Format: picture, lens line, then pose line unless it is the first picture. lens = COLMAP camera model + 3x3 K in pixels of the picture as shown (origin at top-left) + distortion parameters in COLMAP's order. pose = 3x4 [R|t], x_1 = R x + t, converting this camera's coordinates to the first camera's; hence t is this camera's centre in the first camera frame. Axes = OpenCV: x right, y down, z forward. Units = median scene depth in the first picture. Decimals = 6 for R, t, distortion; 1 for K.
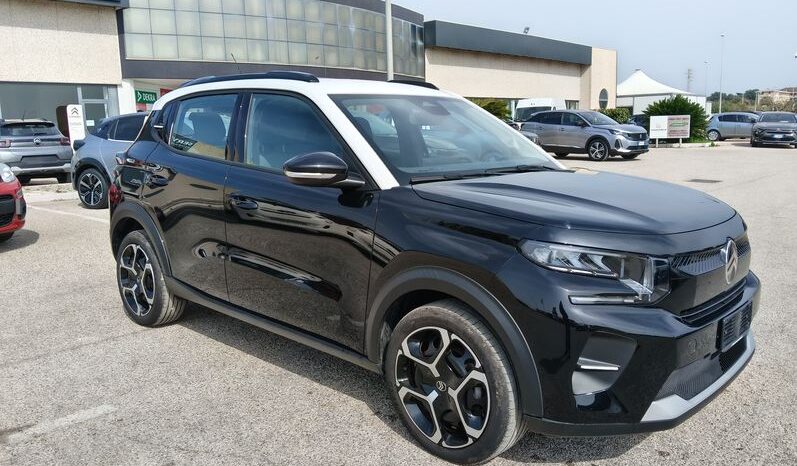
lens RADIAL K [[651.2, 0, 396.6], [0, 651.2, 233.0], [0, 0, 1]] dist [0.059741, -0.130288]
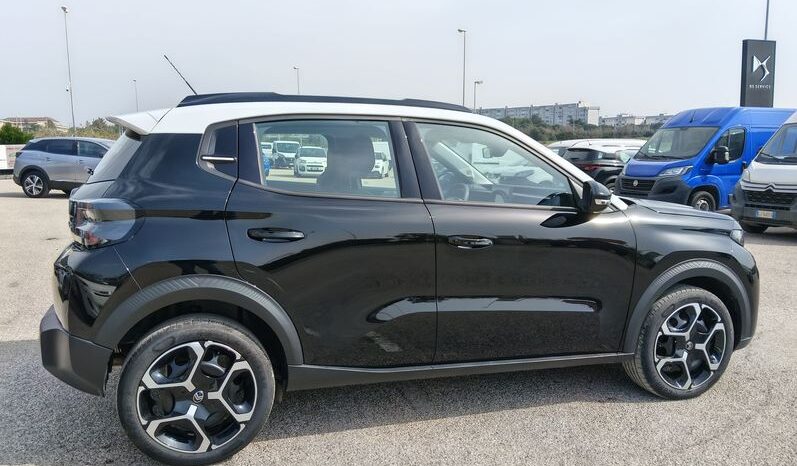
lens RADIAL K [[651.2, 0, 403.5], [0, 651.2, 234.9], [0, 0, 1]] dist [0.059741, -0.130288]
pose [[0.465079, -0.100606, 0.879534, -1.039984], [0.137569, 0.989665, 0.040460, -0.101469], [-0.874515, 0.102180, 0.474113, 0.624203]]
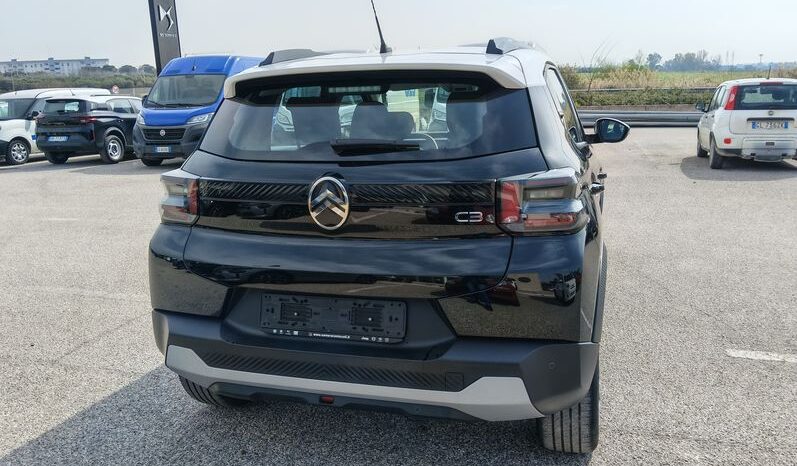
lens RADIAL K [[651.2, 0, 396.9], [0, 651.2, 230.7], [0, 0, 1]] dist [0.059741, -0.130288]
pose [[-0.444249, -0.165225, 0.880536, -1.005606], [0.182397, 0.945582, 0.269453, -0.296080], [-0.877140, 0.280312, -0.389938, 1.665126]]
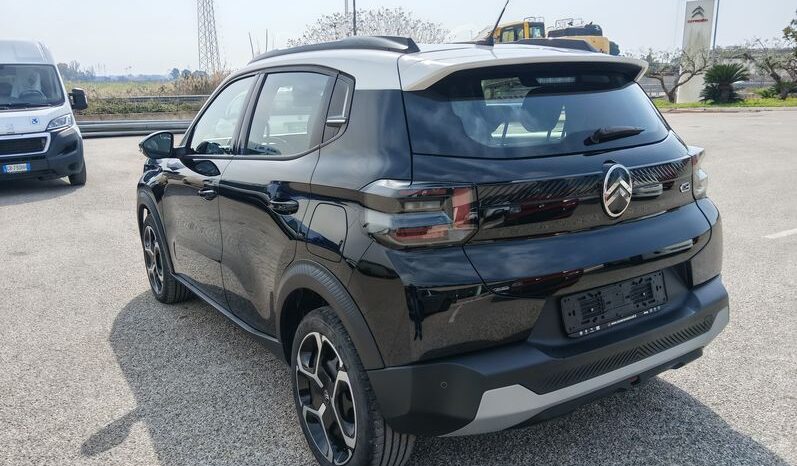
lens RADIAL K [[651.2, 0, 394.0], [0, 651.2, 241.3], [0, 0, 1]] dist [0.059741, -0.130288]
pose [[-0.971615, -0.021996, 0.235541, -0.374377], [0.072542, 0.919997, 0.385153, -0.378624], [-0.225169, 0.391307, -0.892288, 2.099251]]
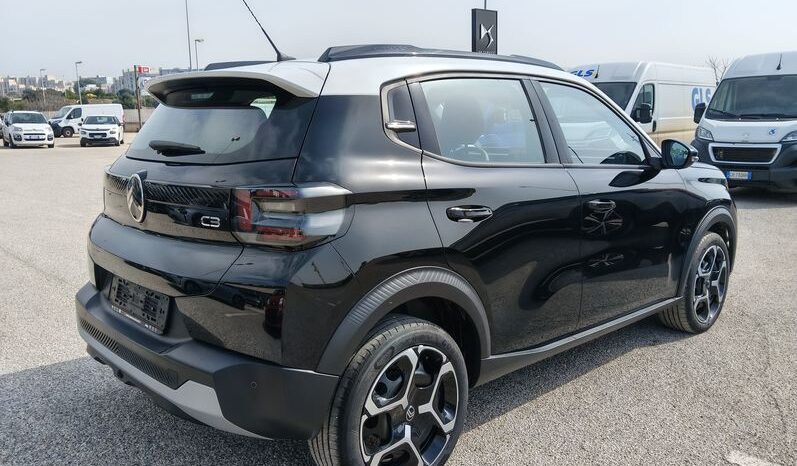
lens RADIAL K [[651.2, 0, 402.5], [0, 651.2, 230.5], [0, 0, 1]] dist [0.059741, -0.130288]
pose [[0.051357, -0.168353, 0.984388, -1.093644], [0.174751, 0.971996, 0.157116, -0.192480], [-0.983272, 0.163954, 0.079339, 1.156429]]
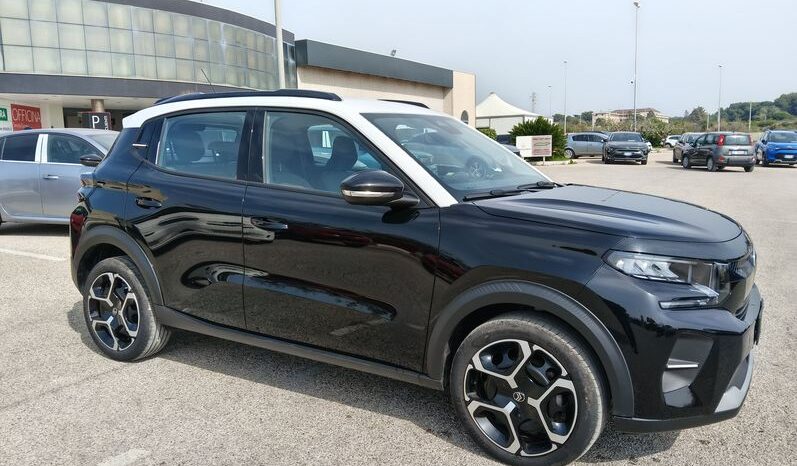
lens RADIAL K [[651.2, 0, 400.2], [0, 651.2, 231.2], [0, 0, 1]] dist [0.059741, -0.130288]
pose [[0.976898, -0.026791, 0.212020, -0.239791], [0.033285, 0.999078, -0.027119, -0.002969], [-0.211098, 0.033550, 0.976889, 0.018434]]
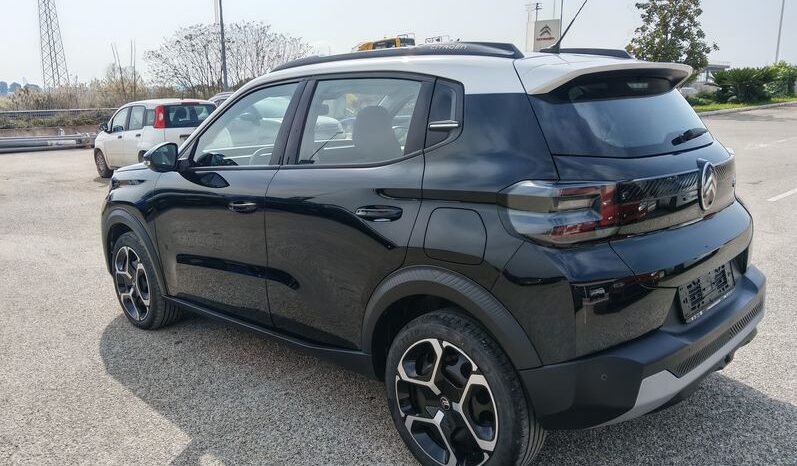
lens RADIAL K [[651.2, 0, 393.7], [0, 651.2, 234.3], [0, 0, 1]] dist [0.059741, -0.130288]
pose [[-0.999191, 0.030527, 0.026181, -0.122458], [0.038039, 0.928690, 0.368901, -0.384165], [-0.013053, 0.369599, -0.929100, 2.131811]]
